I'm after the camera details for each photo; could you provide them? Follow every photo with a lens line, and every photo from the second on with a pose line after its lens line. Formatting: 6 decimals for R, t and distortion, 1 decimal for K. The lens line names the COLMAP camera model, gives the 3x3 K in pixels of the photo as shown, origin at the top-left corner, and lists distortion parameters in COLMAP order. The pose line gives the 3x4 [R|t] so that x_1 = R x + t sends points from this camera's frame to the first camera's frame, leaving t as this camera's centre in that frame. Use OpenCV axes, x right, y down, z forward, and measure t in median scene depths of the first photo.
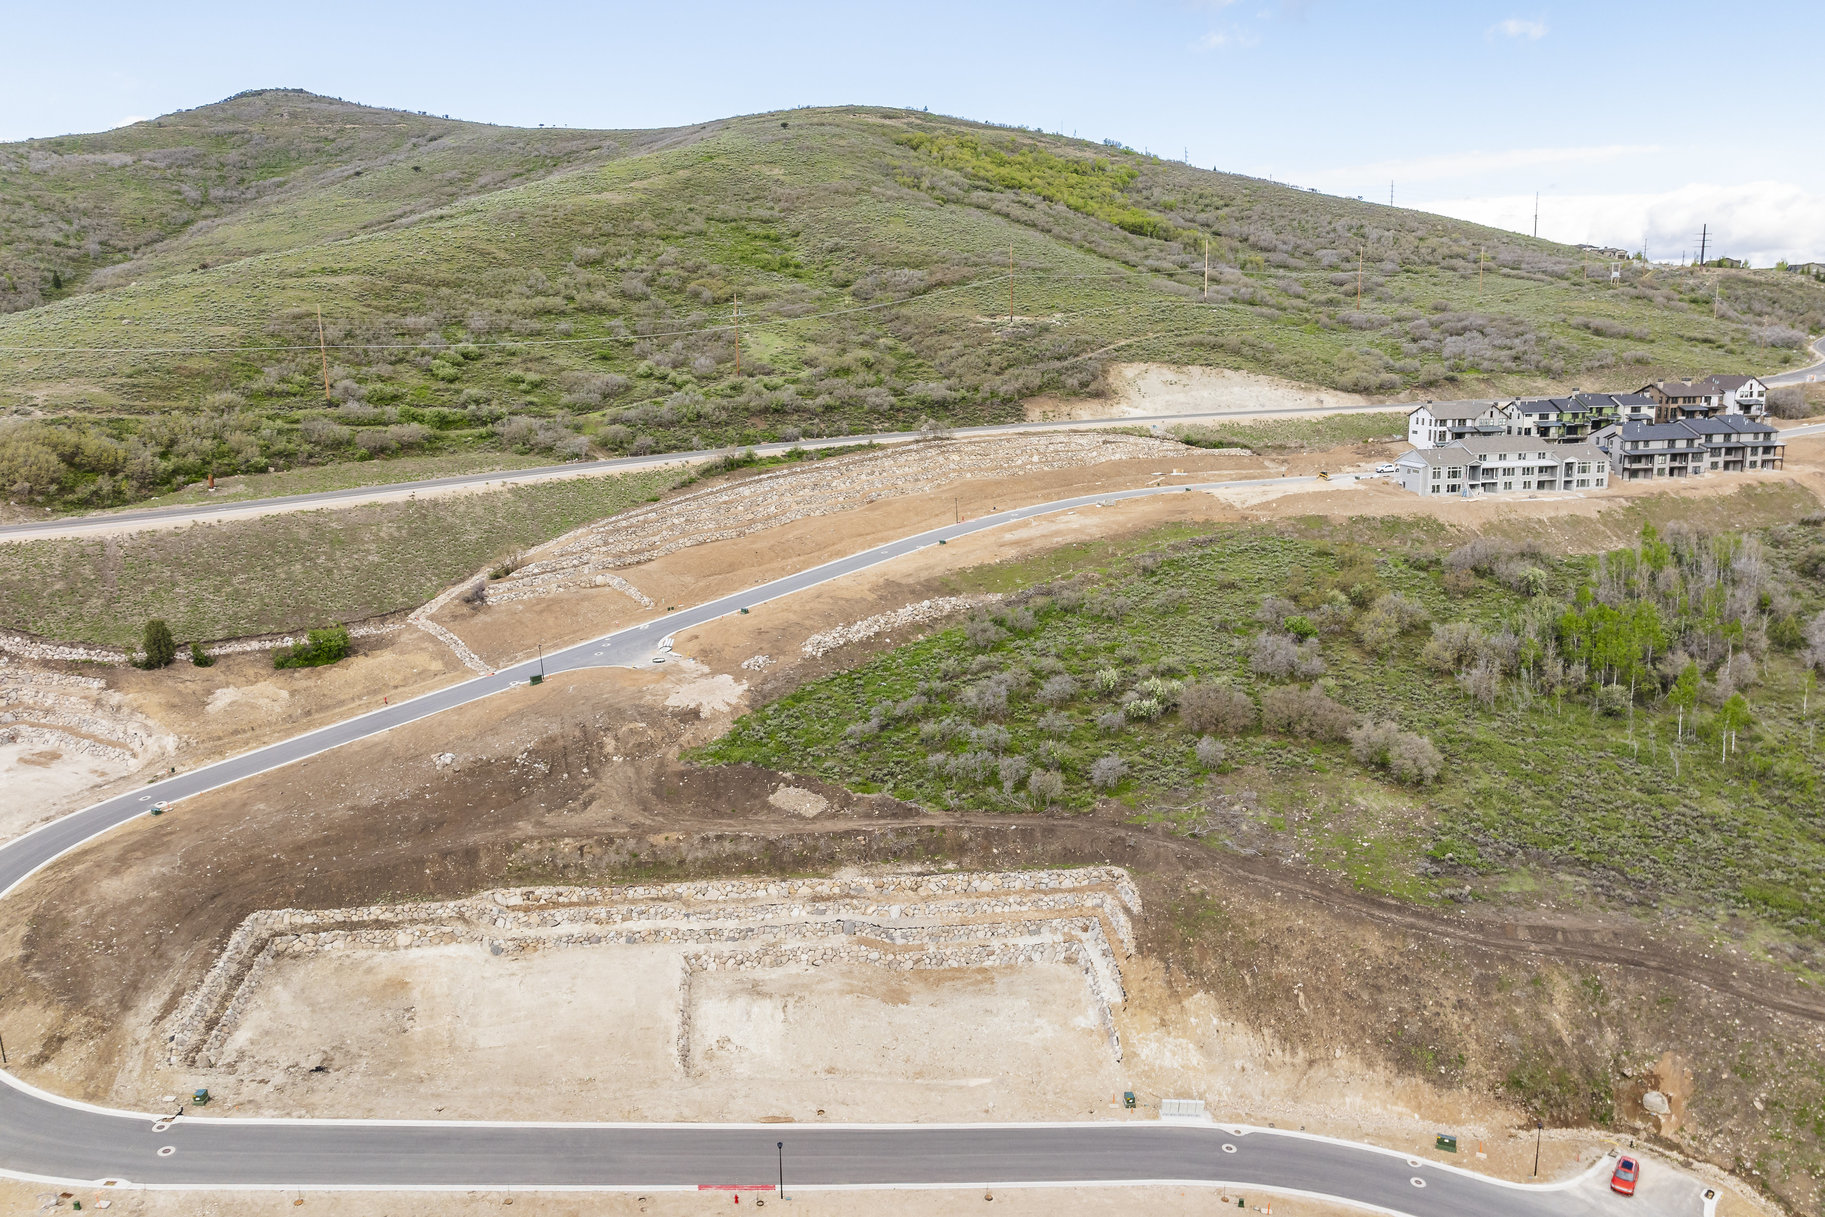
lens RADIAL K [[1294.4, 0, 919.1], [0, 1294.4, 547.0], [0, 0, 1]] dist [-0.030106, -0.011738]
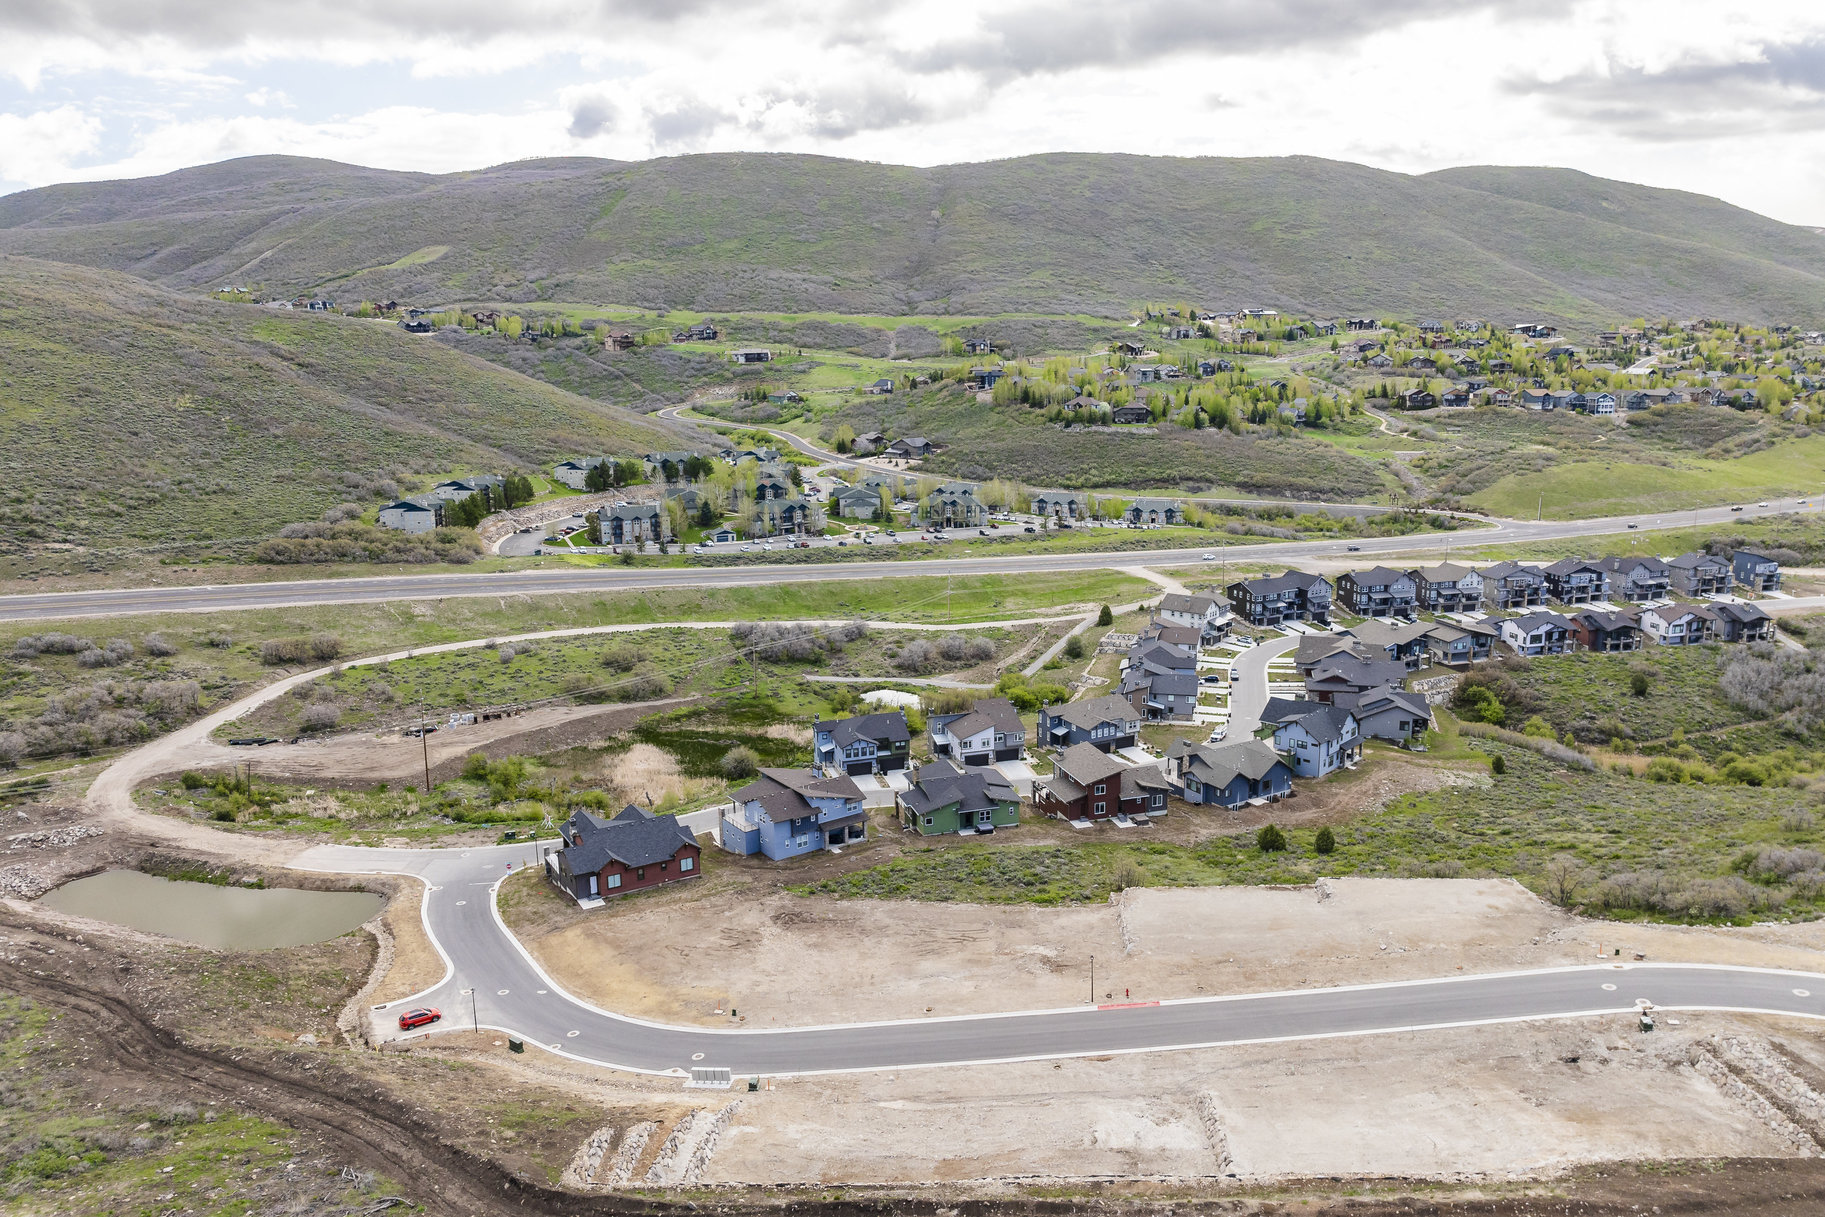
lens RADIAL K [[1294.4, 0, 919.1], [0, 1294.4, 547.0], [0, 0, 1]] dist [-0.030106, -0.011738]
pose [[-0.976370, -0.000151, 0.216106, -0.119694], [0.070145, 0.945634, 0.317577, -0.187242], [-0.204405, 0.325232, -0.923278, 1.155868]]
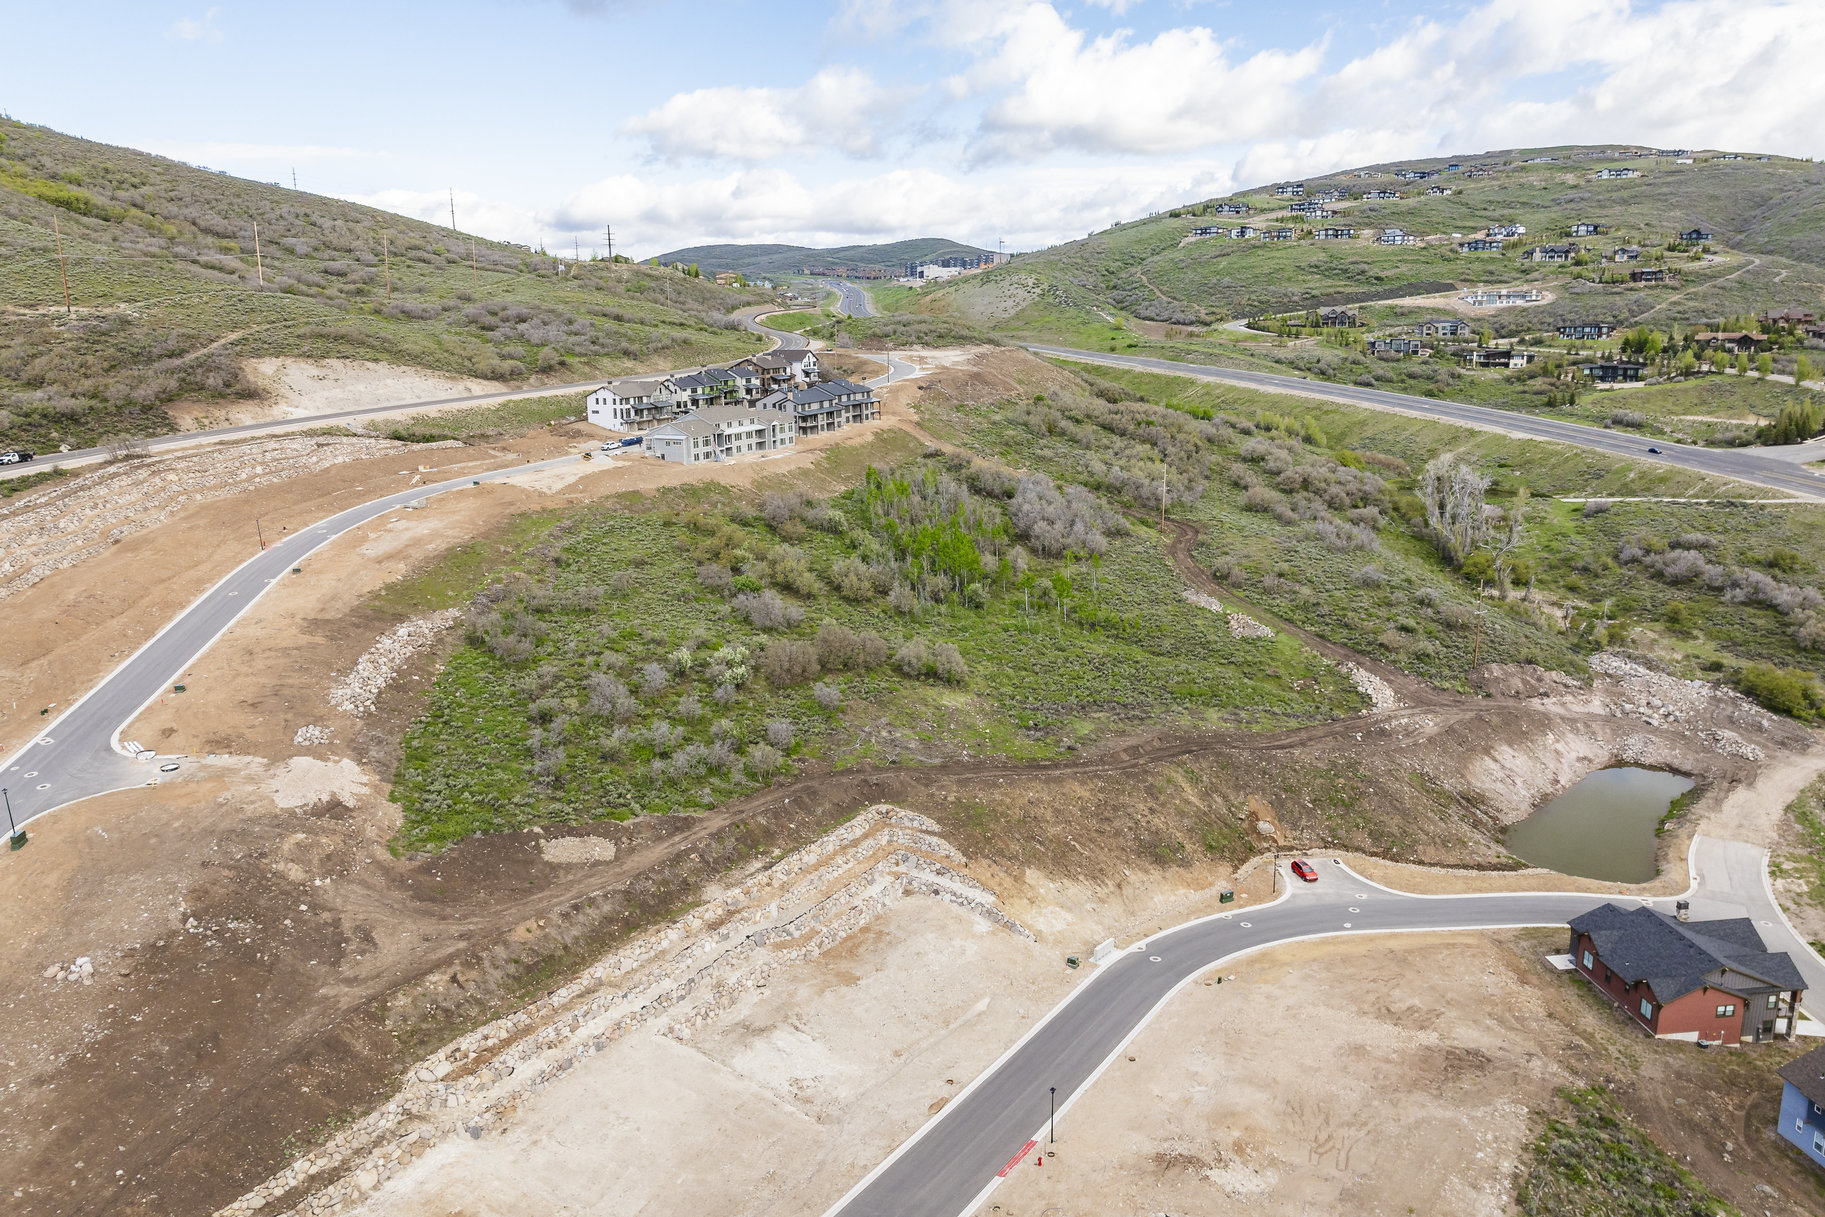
lens RADIAL K [[1294.4, 0, 919.1], [0, 1294.4, 547.0], [0, 0, 1]] dist [-0.030106, -0.011738]
pose [[0.619187, -0.140761, 0.772524, -0.503139], [0.138703, 0.987939, 0.068839, -0.027073], [-0.772896, 0.064527, 0.631243, 0.225030]]
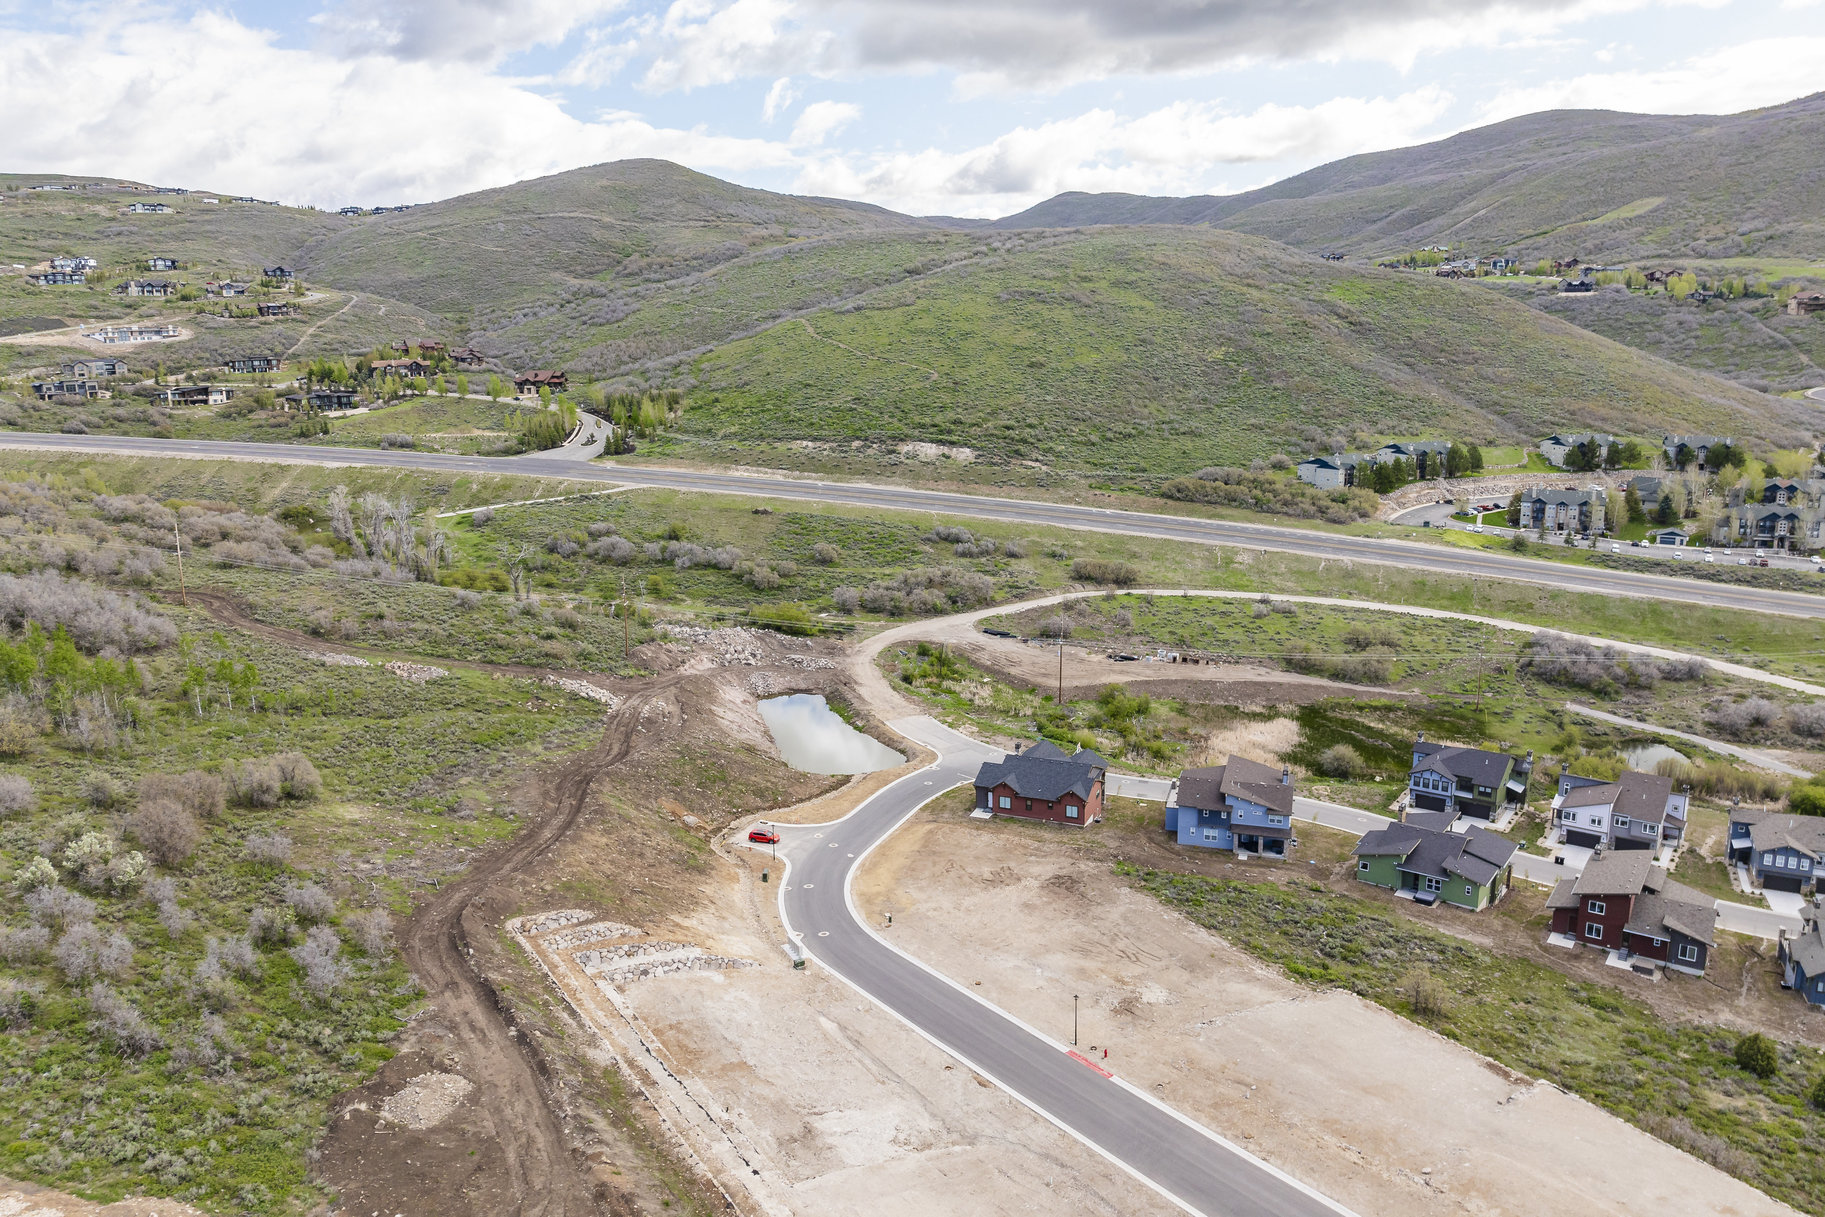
lens RADIAL K [[1294.4, 0, 919.1], [0, 1294.4, 547.0], [0, 0, 1]] dist [-0.030106, -0.011738]
pose [[-0.410889, -0.138905, 0.901041, -0.581209], [0.175601, 0.957761, 0.227726, -0.121277], [-0.894614, 0.251793, -0.369141, 0.808383]]
